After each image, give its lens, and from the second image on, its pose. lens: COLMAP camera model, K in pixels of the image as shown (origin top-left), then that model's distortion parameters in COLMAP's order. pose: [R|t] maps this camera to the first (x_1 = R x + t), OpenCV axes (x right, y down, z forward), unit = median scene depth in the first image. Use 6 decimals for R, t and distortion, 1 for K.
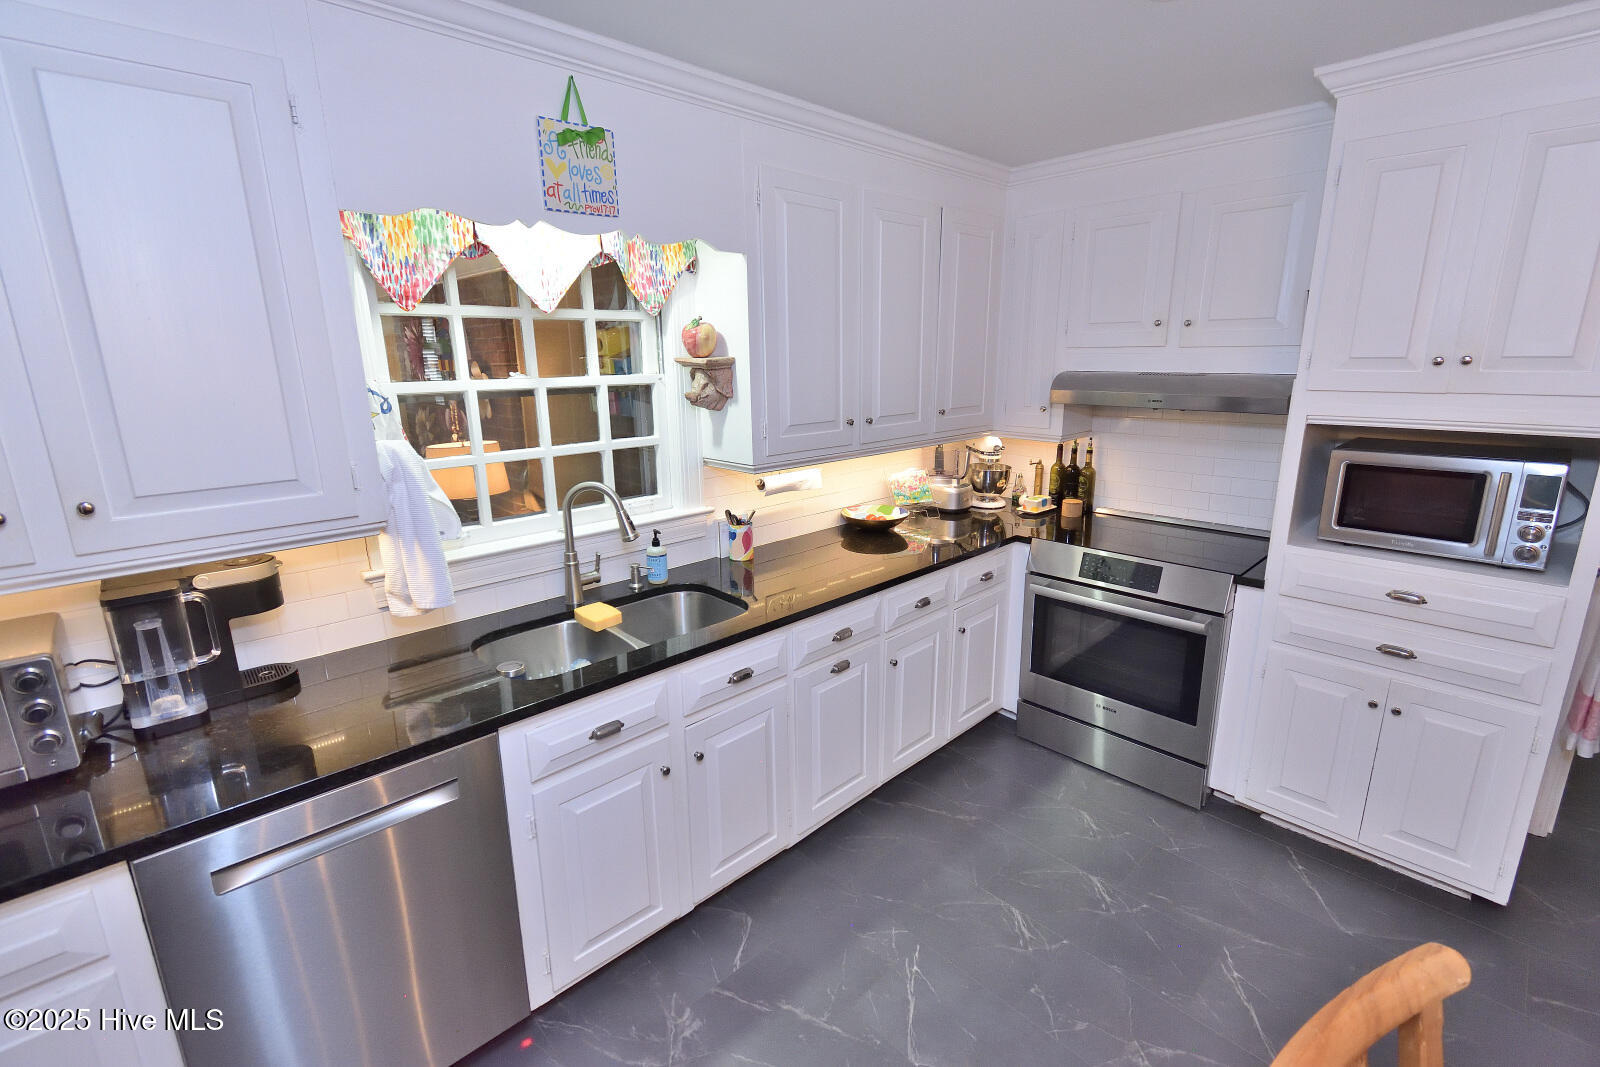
lens RADIAL K [[714.5, 0, 802.2], [0, 714.5, 524.0], [0, 0, 1]] dist [0.012010, -0.000477]
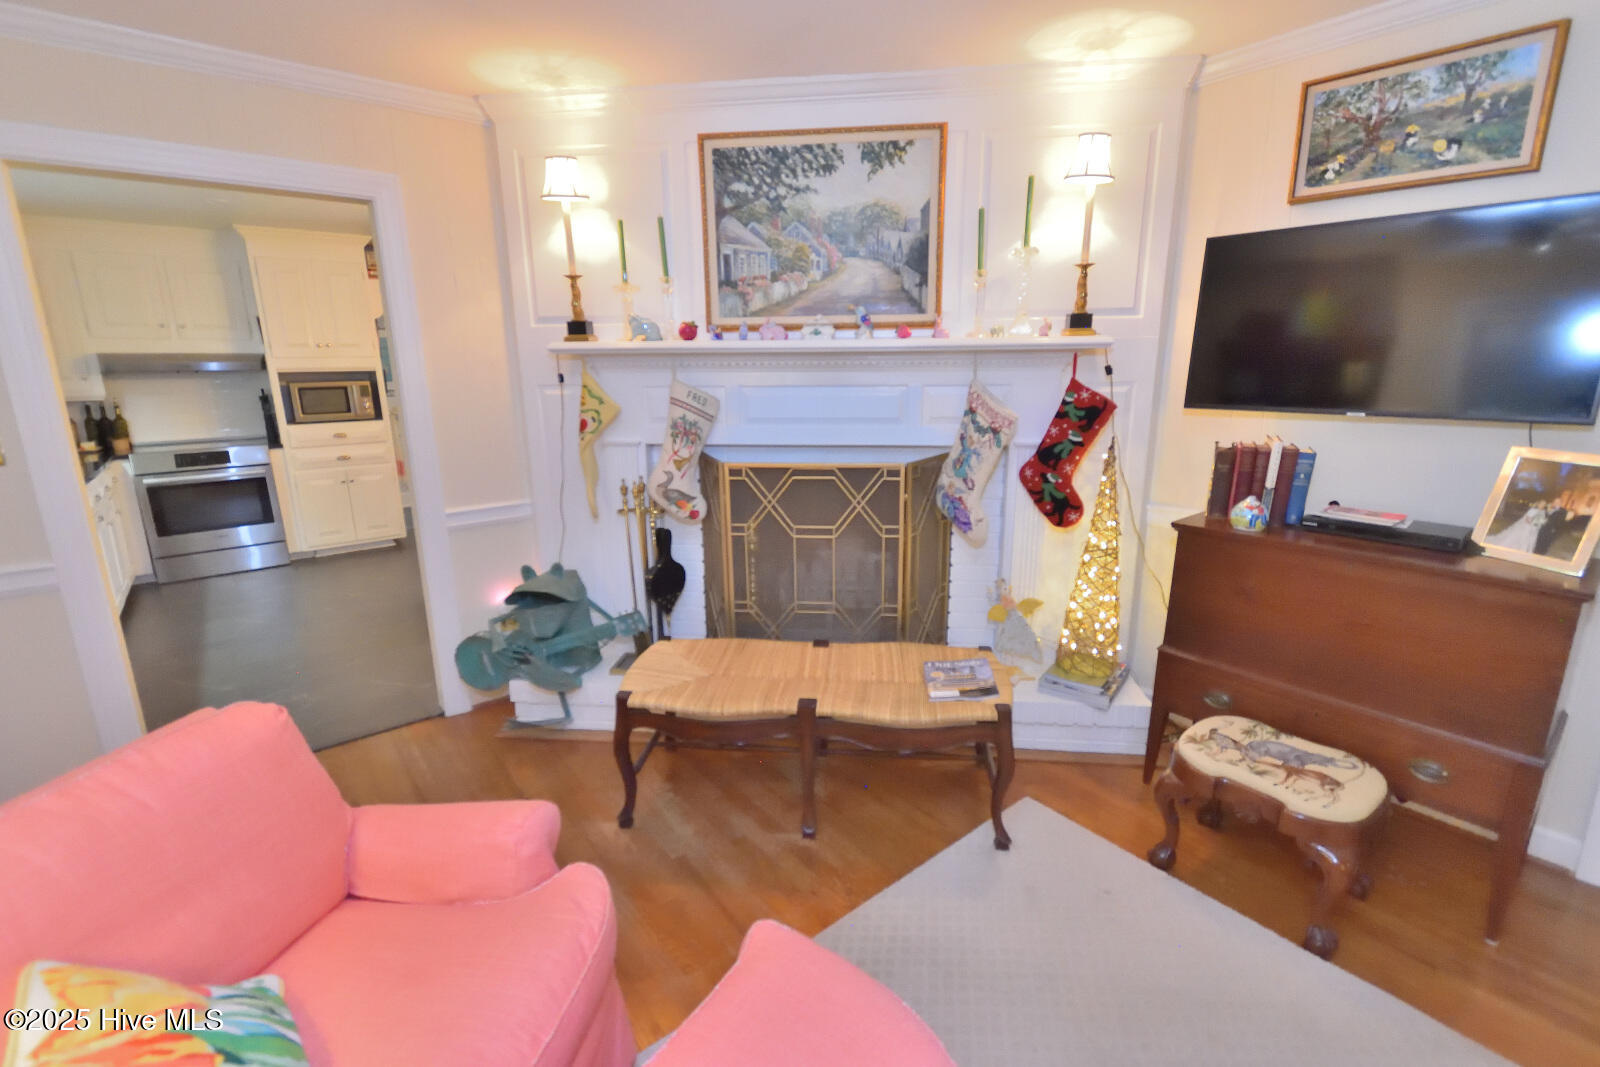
lens RADIAL K [[714.5, 0, 802.2], [0, 714.5, 524.0], [0, 0, 1]] dist [0.012010, -0.000477]
pose [[0.072808, -0.225277, 0.971570, -1.357678], [0.248335, 0.947569, 0.201102, 0.245405], [-0.965934, 0.226633, 0.124935, -0.723437]]
